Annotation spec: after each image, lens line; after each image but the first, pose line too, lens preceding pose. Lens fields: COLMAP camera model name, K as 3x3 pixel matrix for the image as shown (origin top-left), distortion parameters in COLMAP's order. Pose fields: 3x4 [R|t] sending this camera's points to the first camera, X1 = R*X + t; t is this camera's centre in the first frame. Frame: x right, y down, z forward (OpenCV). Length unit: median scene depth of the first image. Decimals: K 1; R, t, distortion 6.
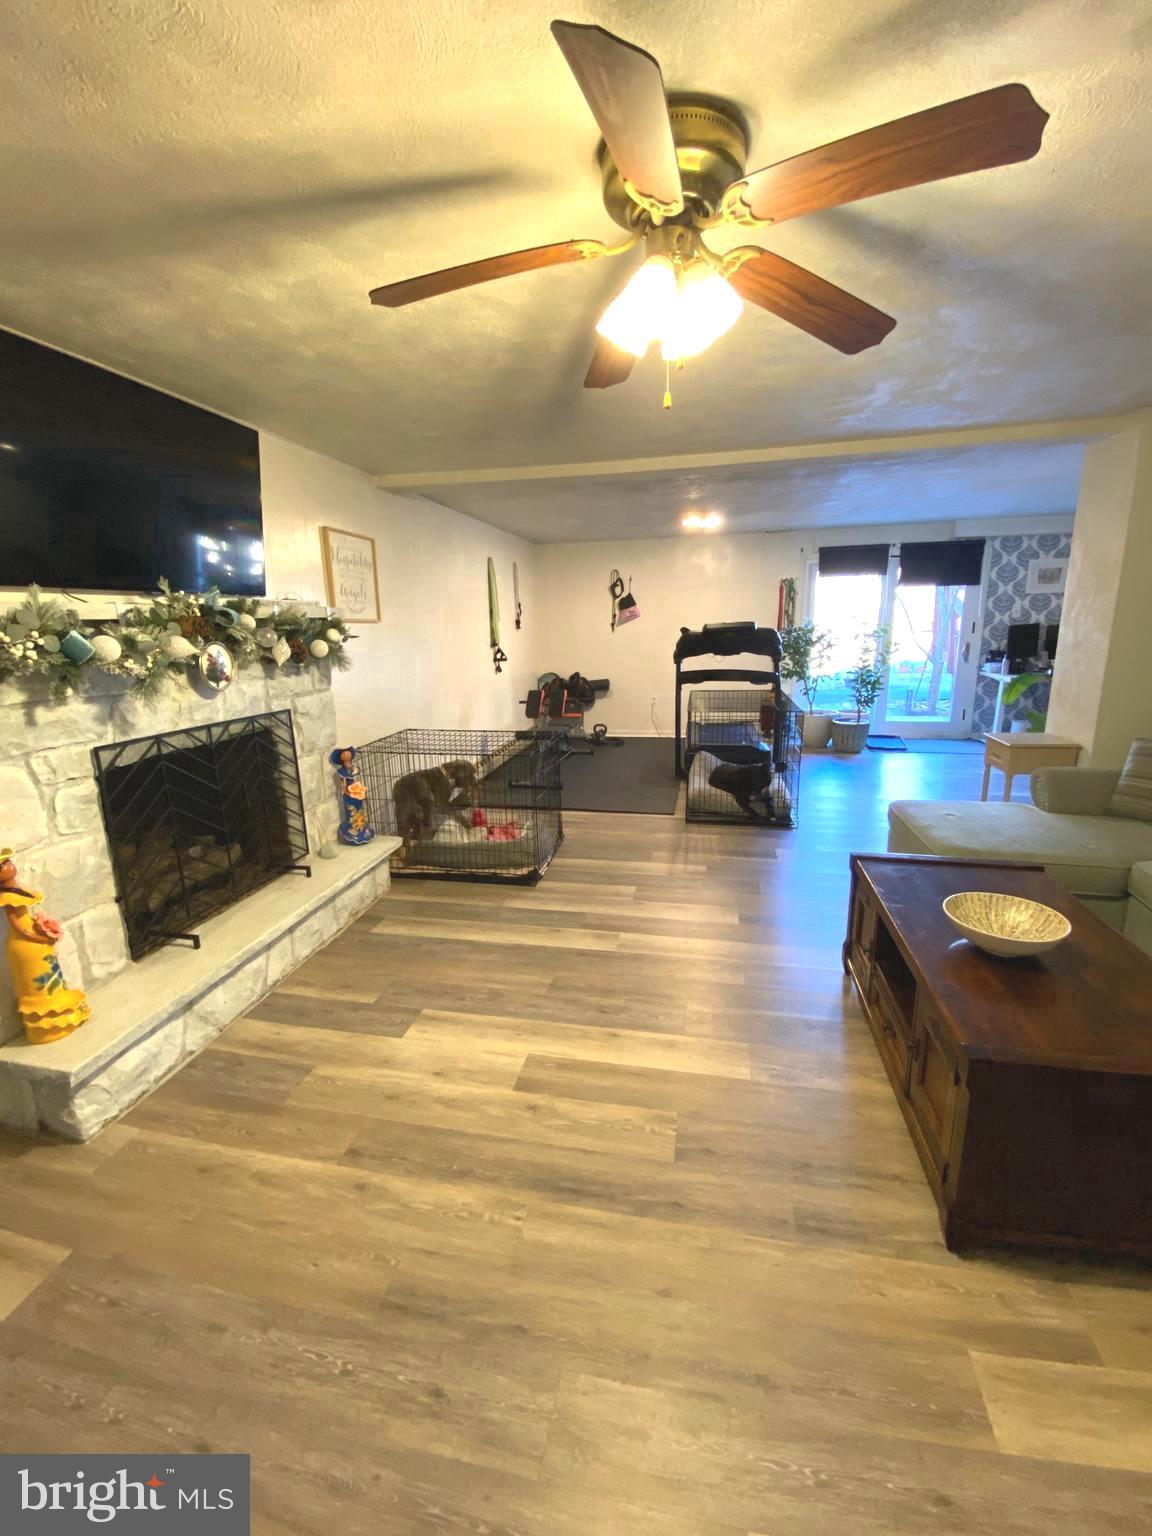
lens RADIAL K [[621.7, 0, 571.9], [0, 621.7, 768.8], [0, 0, 1]] dist [-0.000194, -0.014630]
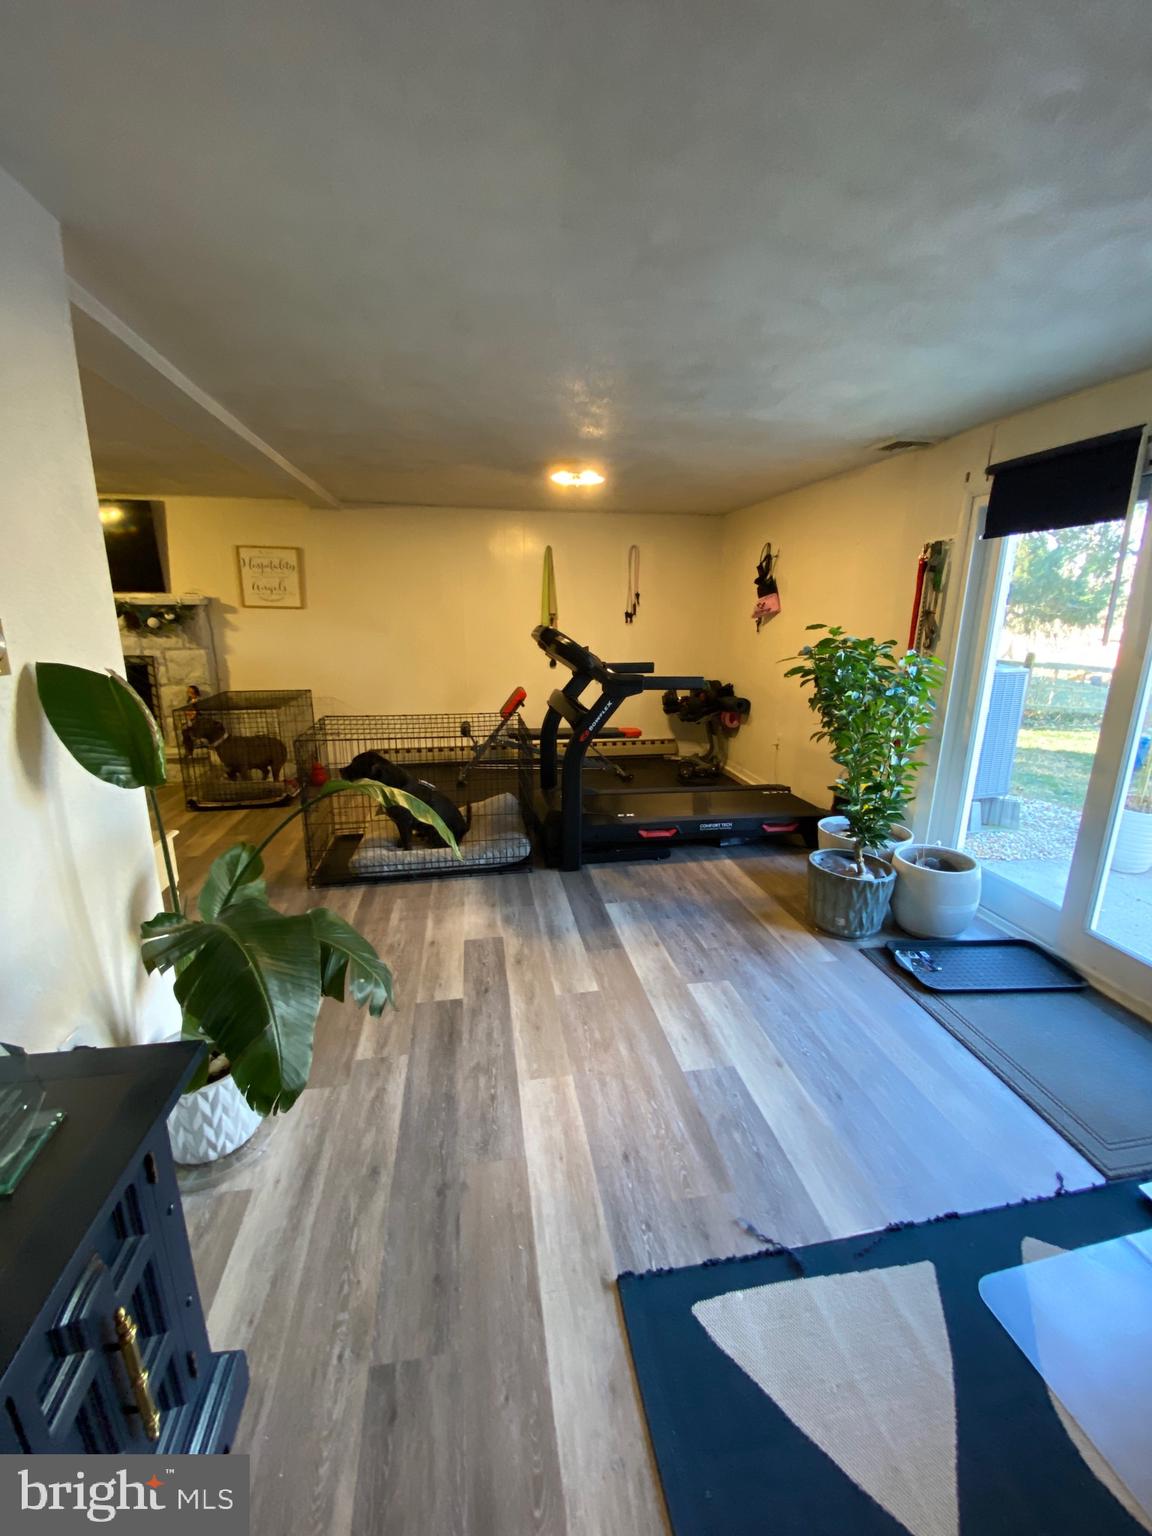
lens RADIAL K [[622.5, 0, 576.0], [0, 622.5, 768.0], [0, 0, 1]] dist [0.000419, -0.015166]
pose [[0.368292, 0.253676, -0.894432, 1.771370], [-0.234664, 0.956270, 0.174589, -0.407792], [0.899607, 0.145592, 0.411716, 1.494846]]
